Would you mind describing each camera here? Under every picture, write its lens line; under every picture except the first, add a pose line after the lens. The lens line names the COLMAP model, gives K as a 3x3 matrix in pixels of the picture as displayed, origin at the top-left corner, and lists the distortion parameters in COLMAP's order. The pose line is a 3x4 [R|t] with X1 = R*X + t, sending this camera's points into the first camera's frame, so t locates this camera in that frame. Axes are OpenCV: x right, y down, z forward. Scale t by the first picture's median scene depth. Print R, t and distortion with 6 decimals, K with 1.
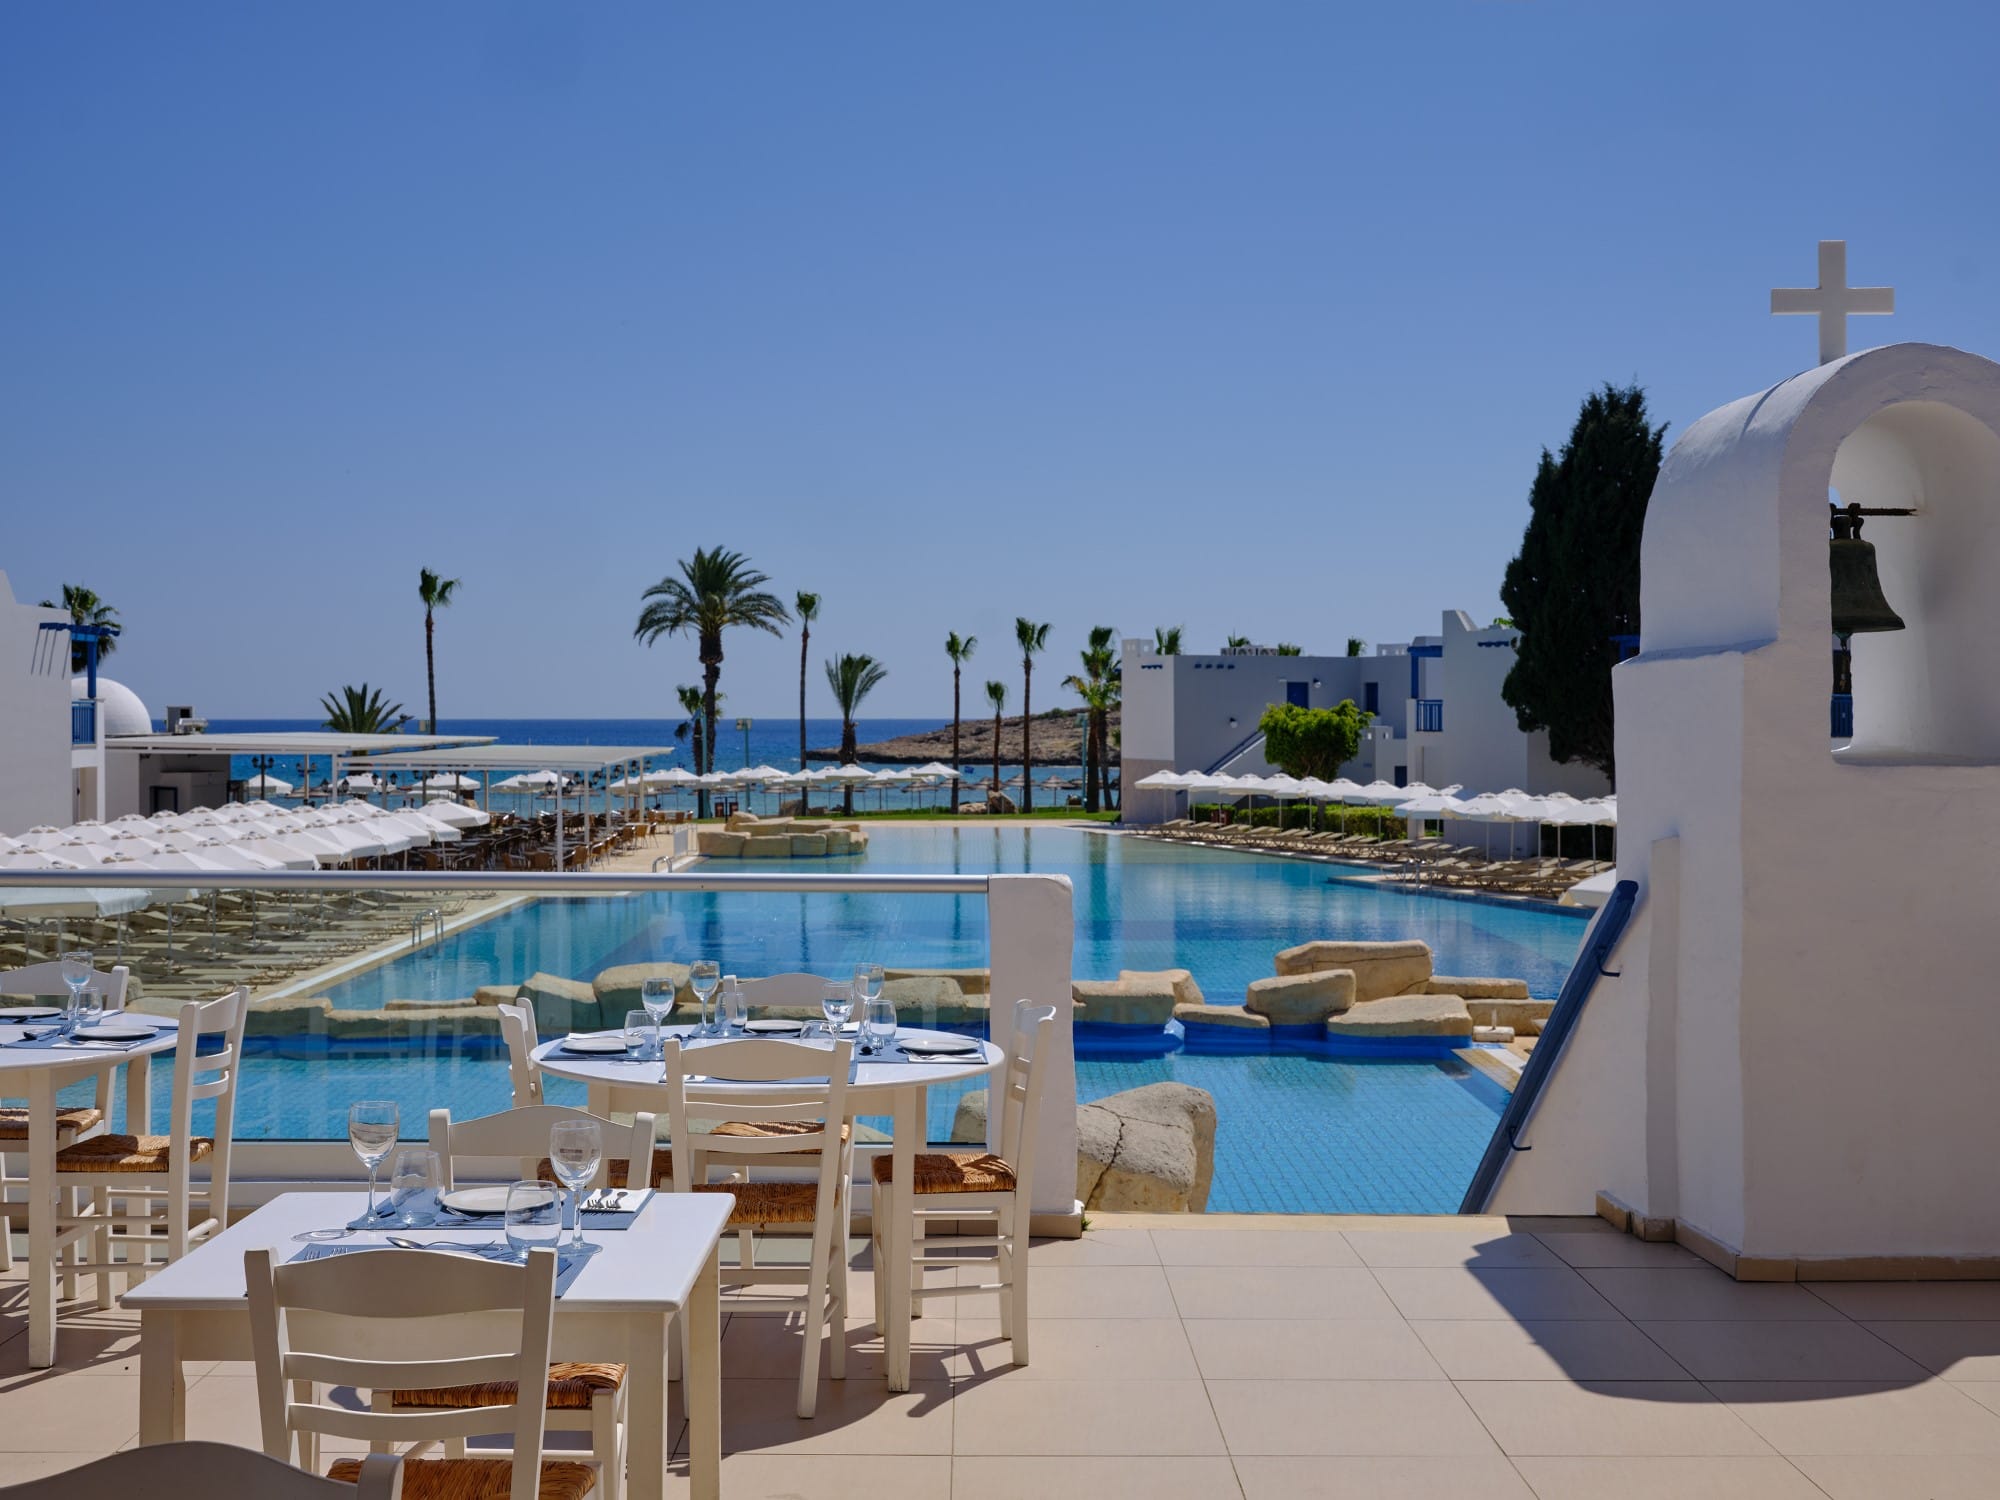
lens RADIAL K [[2778.3, 0, 1000.0], [0, 2778.3, 750.0], [0, 0, 1]] dist [-0.016349, 0.118231]
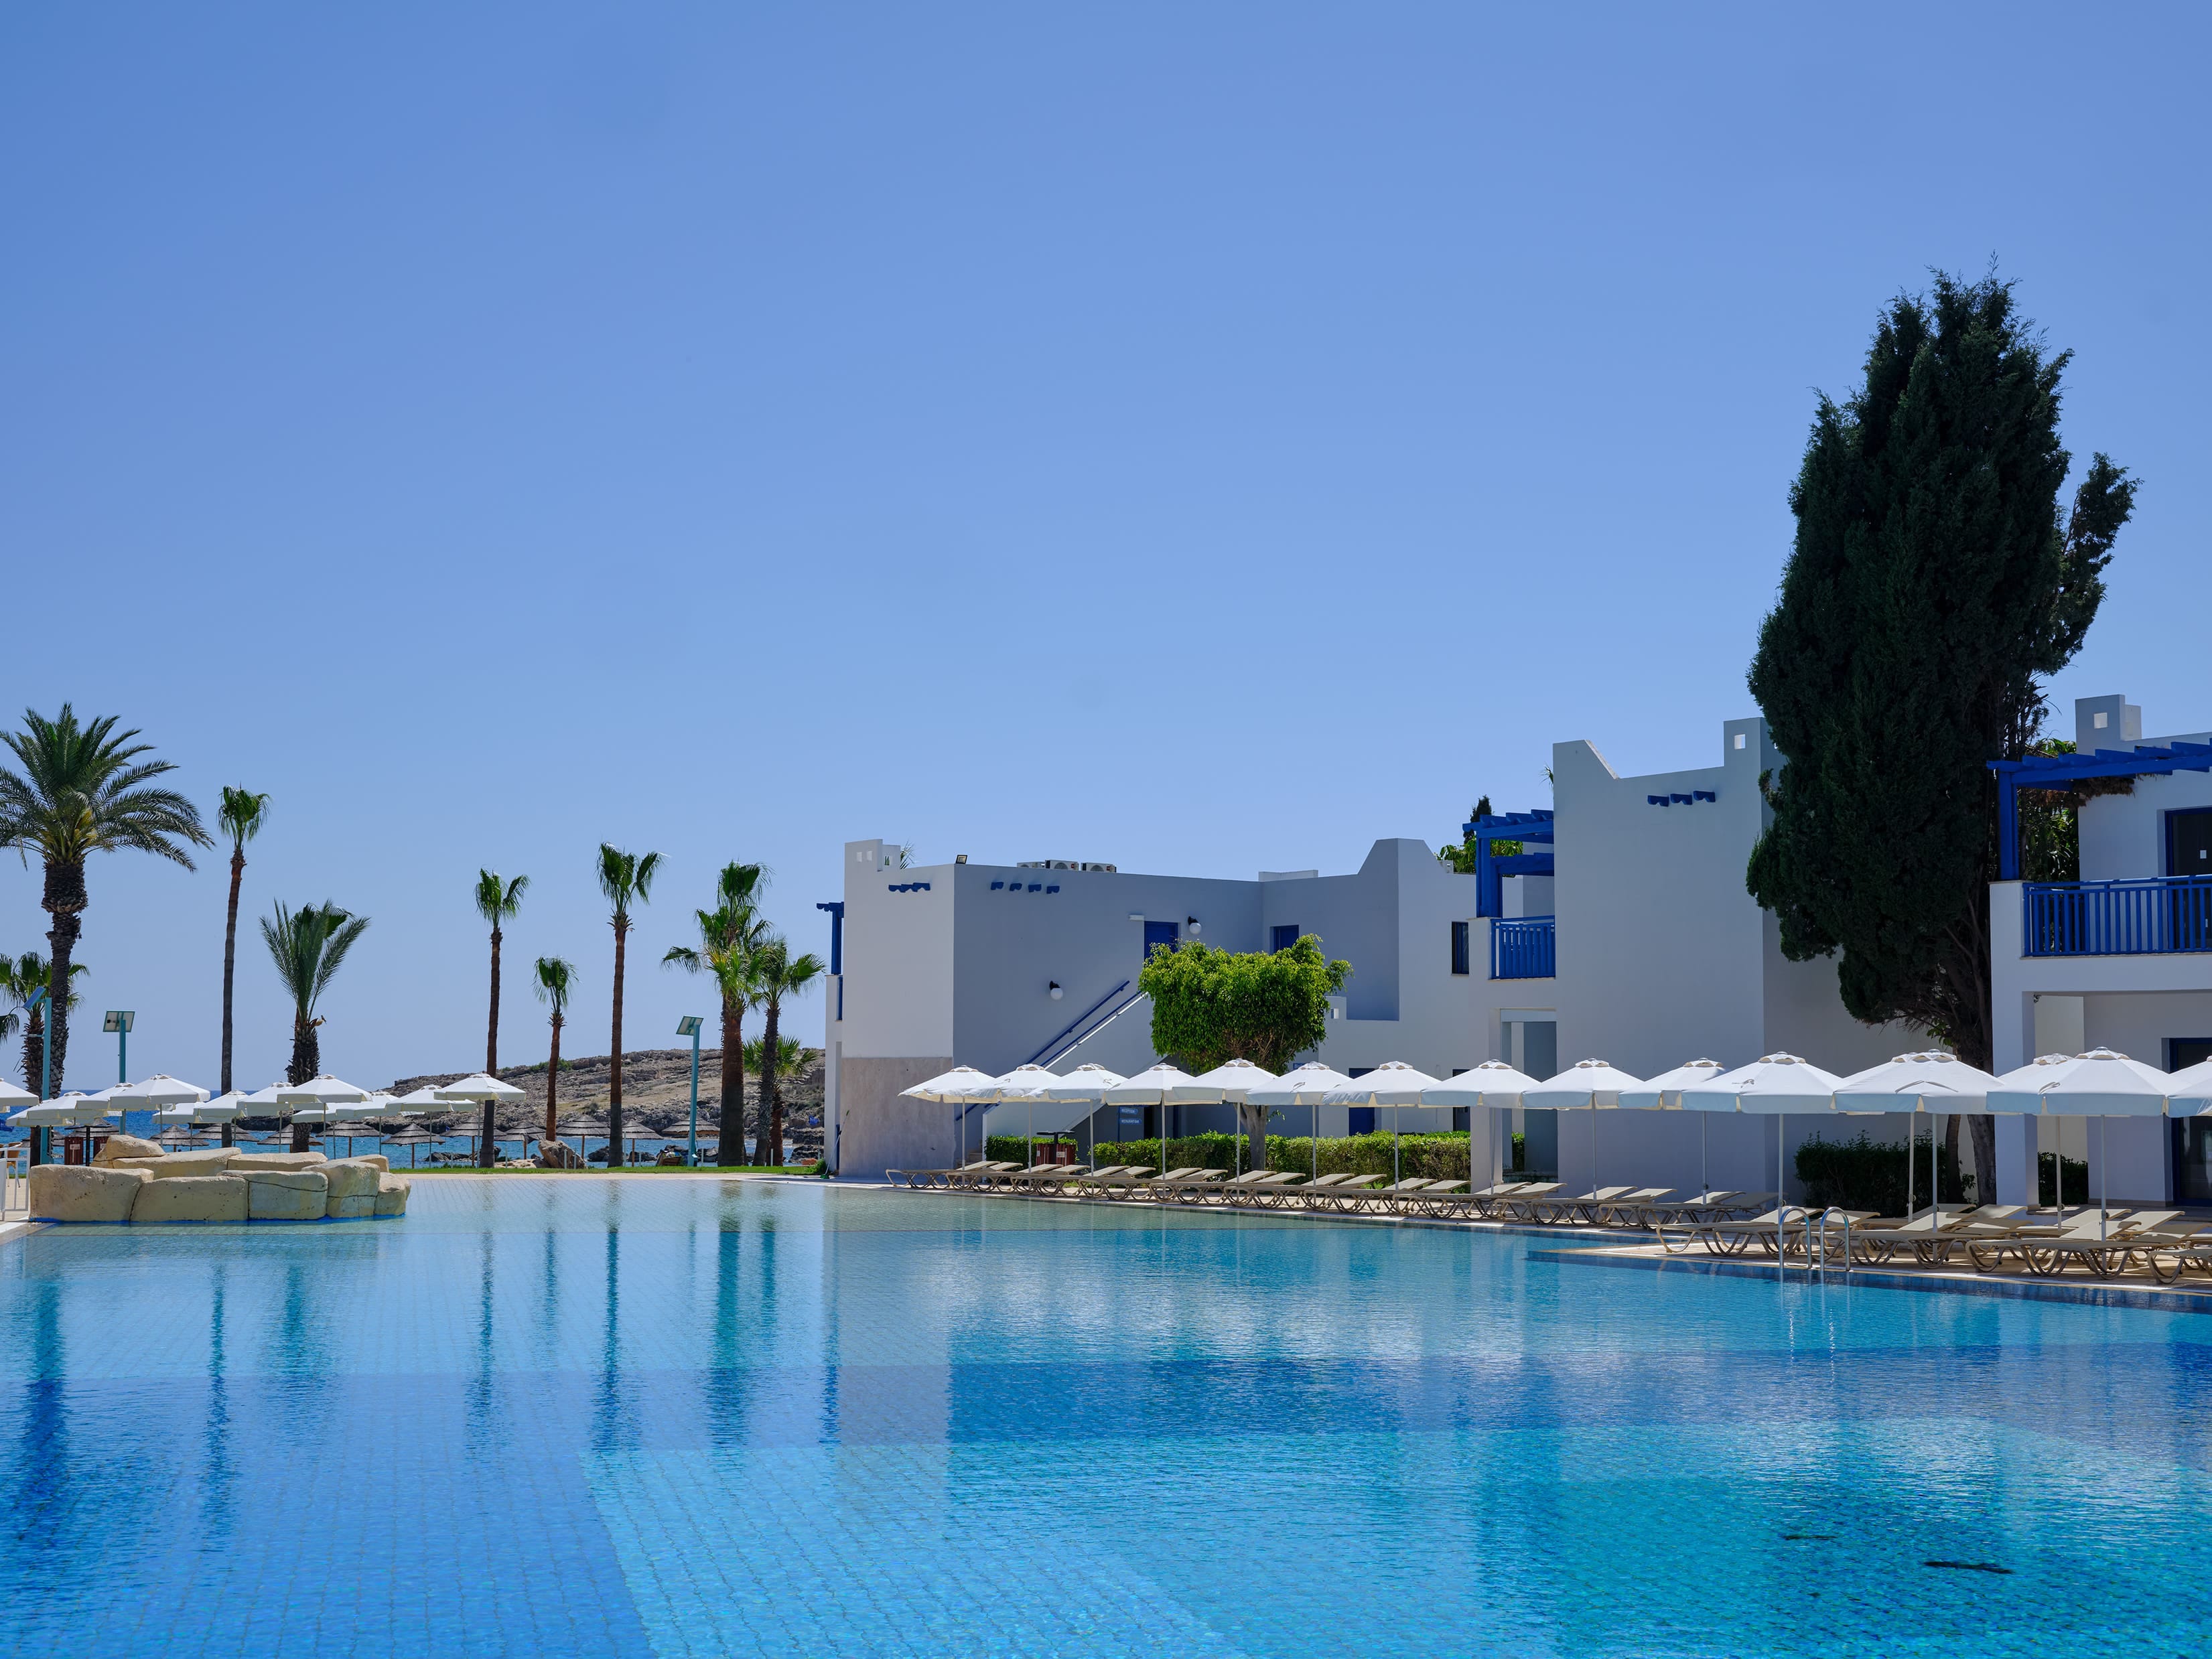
lens RADIAL K [[3072.5, 0, 1106.0], [0, 3072.5, 829.5], [0, 0, 1]] dist [-0.016349, 0.118231]
pose [[0.974505, 0.024875, 0.222984, -0.043227], [-0.001150, 0.994376, -0.105902, 0.023057], [-0.224364, 0.102946, 0.969053, 0.400175]]
